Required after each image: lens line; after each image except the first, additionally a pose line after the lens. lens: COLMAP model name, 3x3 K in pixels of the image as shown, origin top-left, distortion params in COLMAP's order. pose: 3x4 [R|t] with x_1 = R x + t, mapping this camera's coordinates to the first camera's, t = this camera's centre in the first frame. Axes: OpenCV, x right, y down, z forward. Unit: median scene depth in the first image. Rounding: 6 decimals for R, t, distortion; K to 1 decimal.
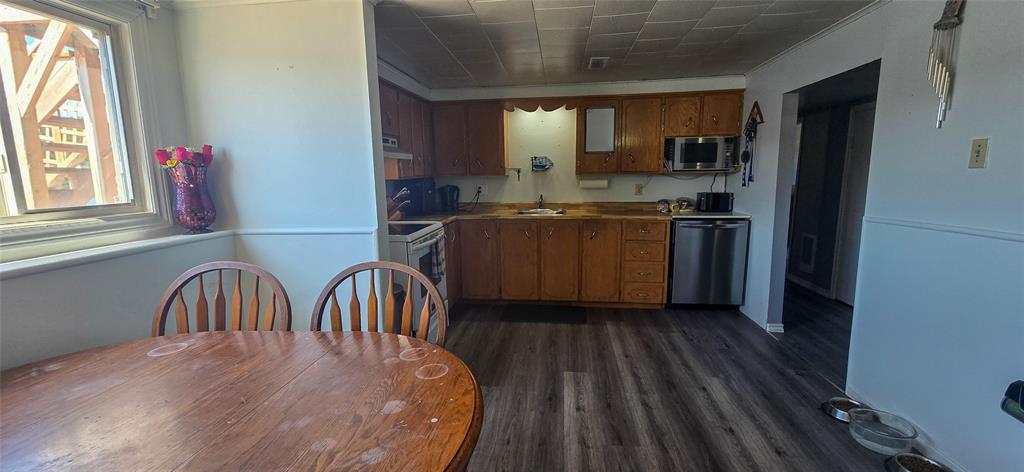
lens RADIAL K [[416.7, 0, 514.7], [0, 416.7, 237.3], [0, 0, 1]] dist [0.001983, 0.000154]
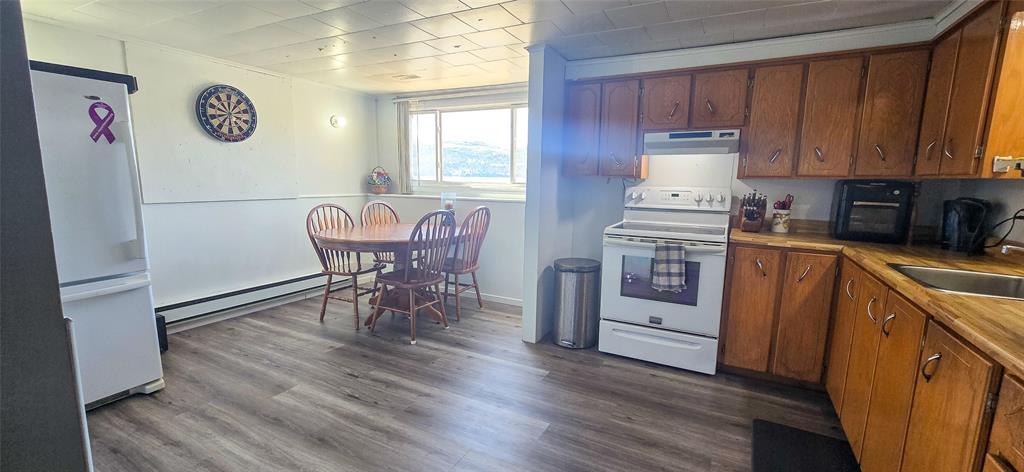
lens RADIAL K [[416.7, 0, 516.2], [0, 416.7, 238.1], [0, 0, 1]] dist [0.001983, 0.000154]
pose [[-0.361483, 0.145869, -0.920898, 1.089208], [-0.150116, 0.965695, 0.211891, -0.226563], [0.920215, 0.214836, -0.327185, 1.512402]]
